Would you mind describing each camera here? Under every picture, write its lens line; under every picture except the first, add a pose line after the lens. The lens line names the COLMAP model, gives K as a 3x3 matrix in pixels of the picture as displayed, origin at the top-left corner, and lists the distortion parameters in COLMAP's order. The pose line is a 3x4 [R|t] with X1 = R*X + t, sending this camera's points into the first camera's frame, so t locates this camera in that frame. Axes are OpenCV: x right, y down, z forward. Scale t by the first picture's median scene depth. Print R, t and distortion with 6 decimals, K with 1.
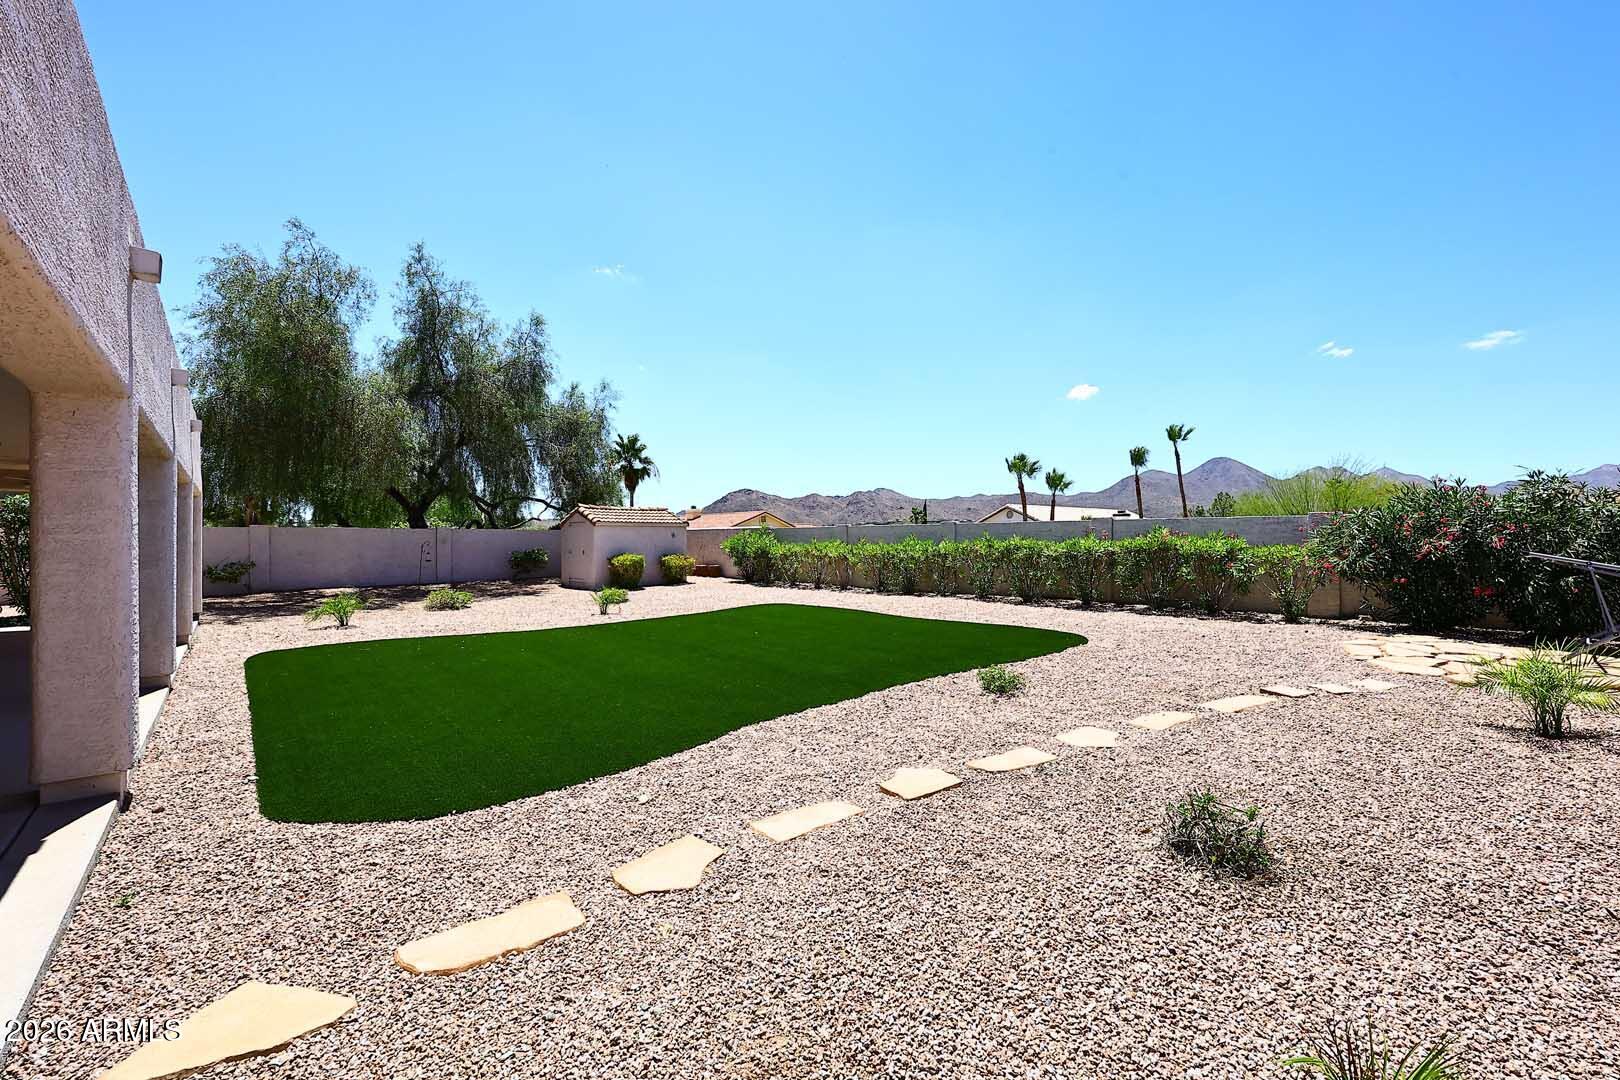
lens RADIAL K [[678.5, 0, 813.6], [0, 678.5, 537.9], [0, 0, 1]] dist [0.001158, 0.000387]
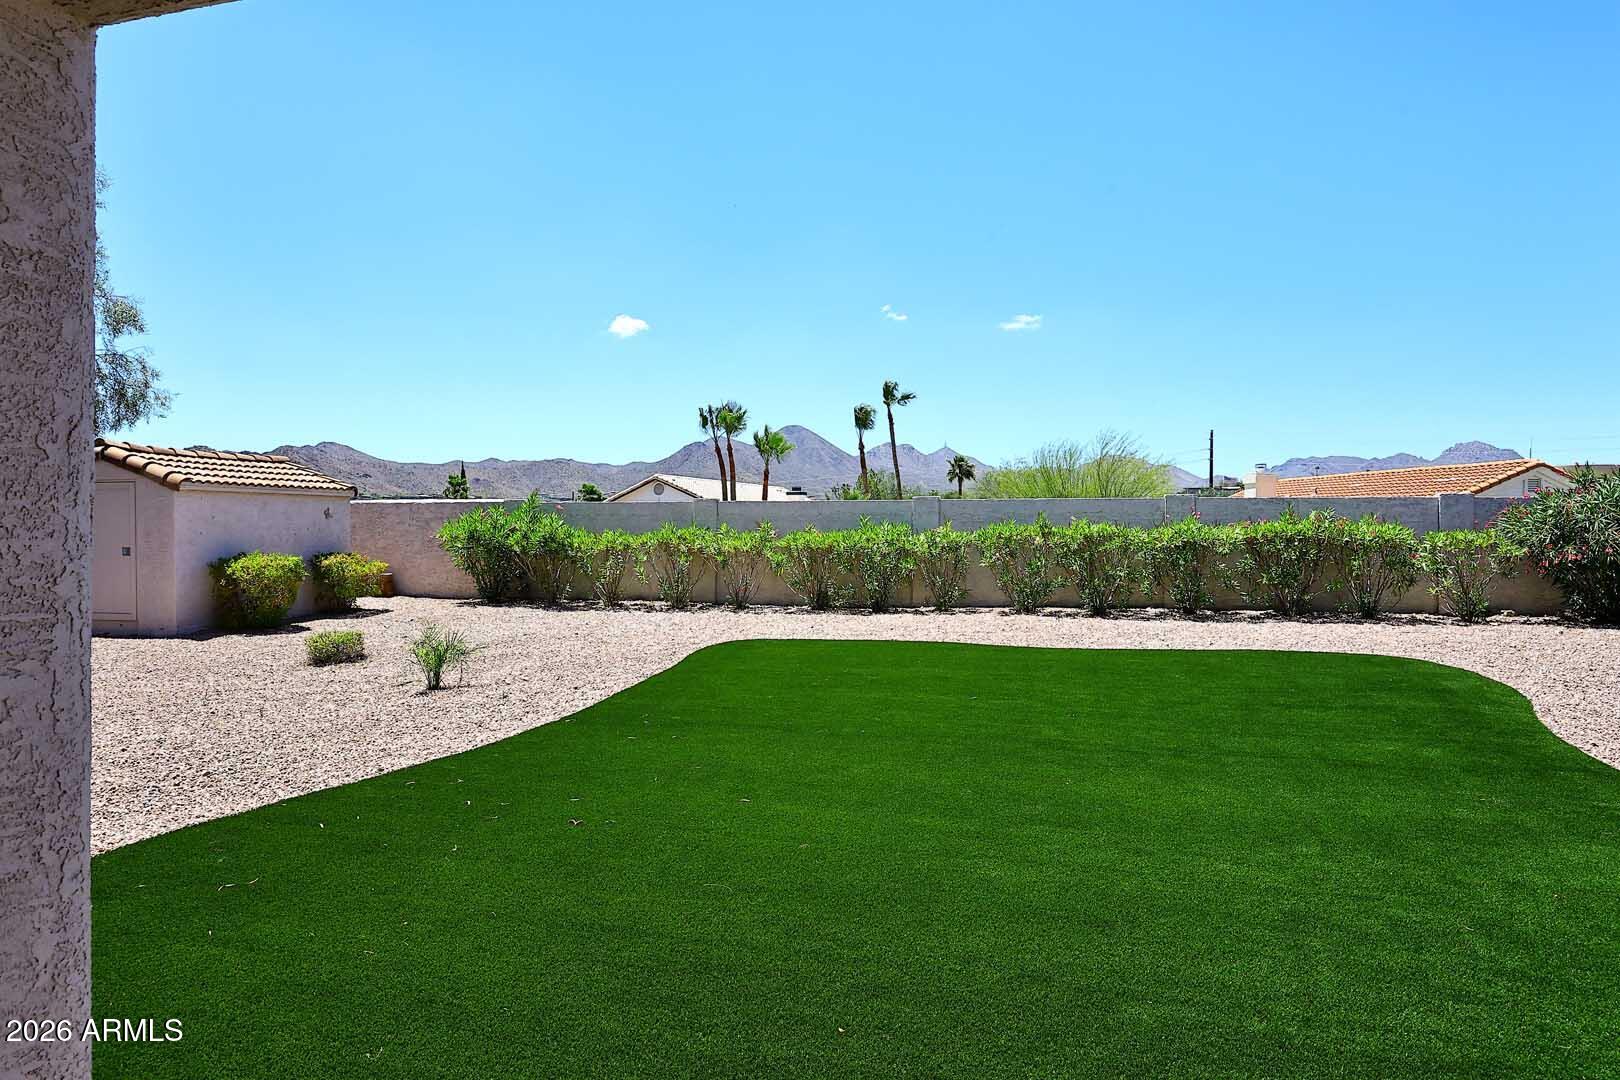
lens RADIAL K [[972.6, 0, 847.5], [0, 972.6, 526.0], [0, 0, 1]] dist [0.002883, 0.001163]
pose [[0.822940, 0.002859, 0.568121, -0.298591], [-0.003749, 0.999993, 0.000398, 0.002943], [-0.568116, -0.002457, 0.822945, 0.213846]]
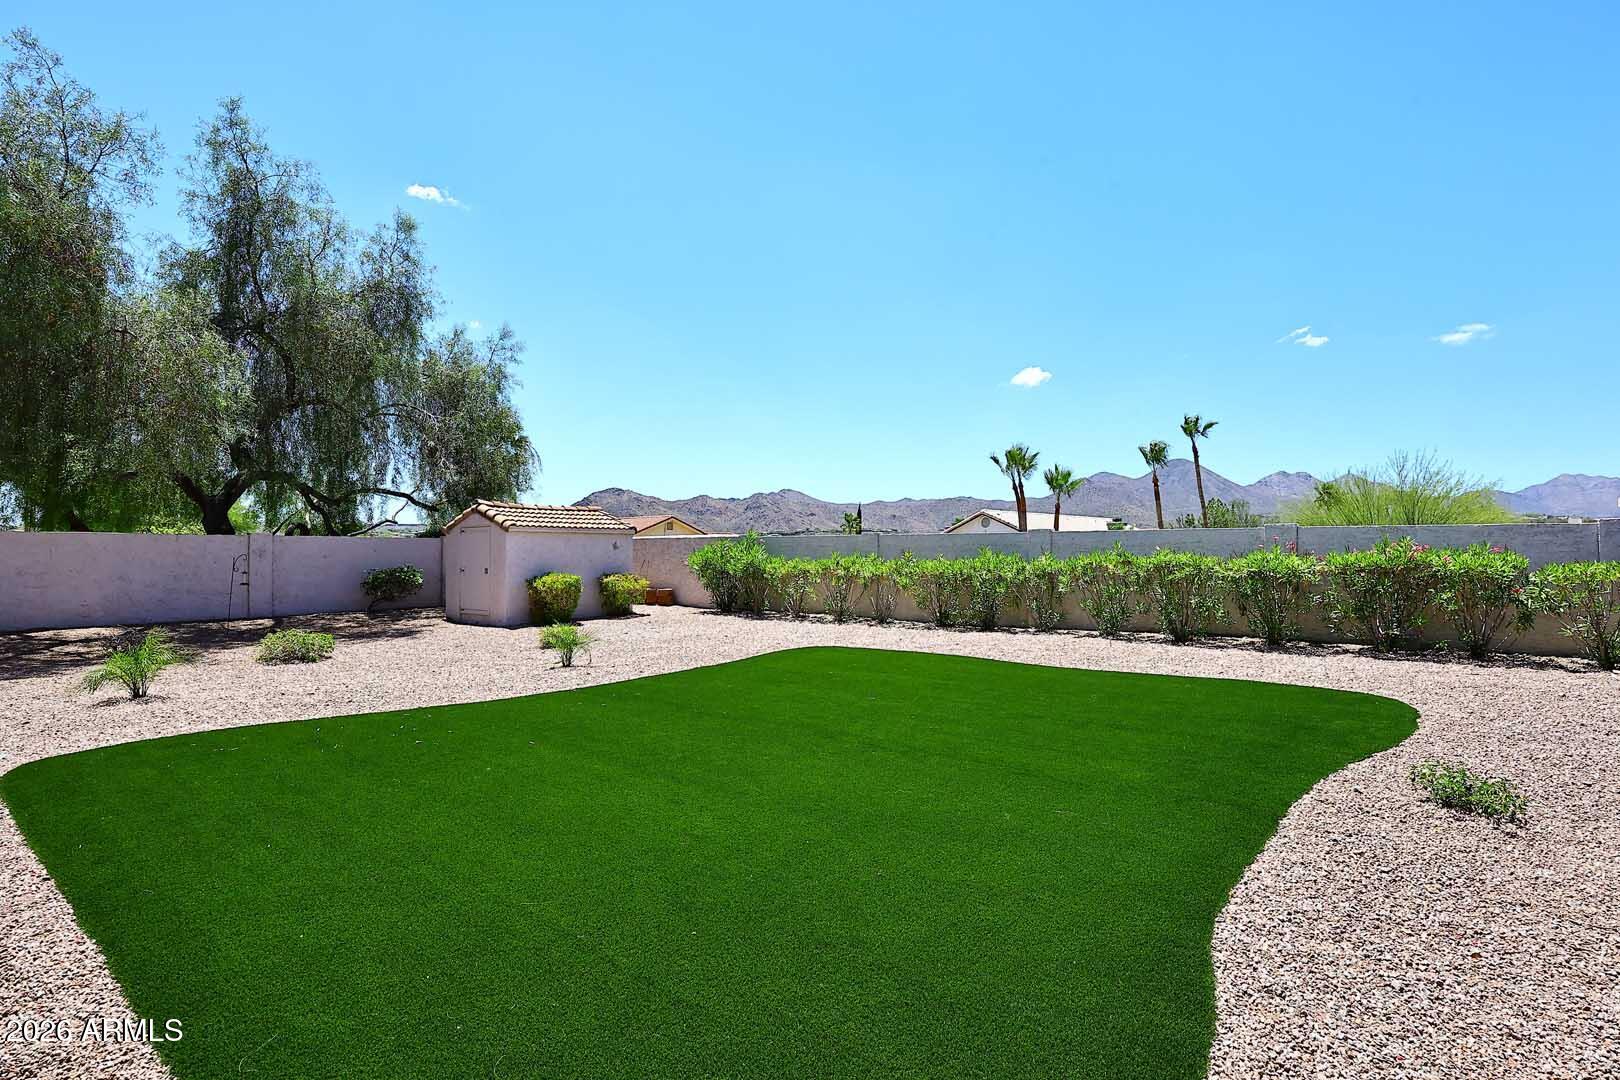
lens RADIAL K [[852.7, 0, 814.5], [0, 852.7, 533.0], [0, 0, 1]] dist [0.010916, 0.001214]
pose [[0.990148, 0.006889, 0.139852, -0.127650], [-0.003807, 0.999744, -0.022299, 0.001099], [-0.139970, 0.021547, 0.989921, 0.104172]]
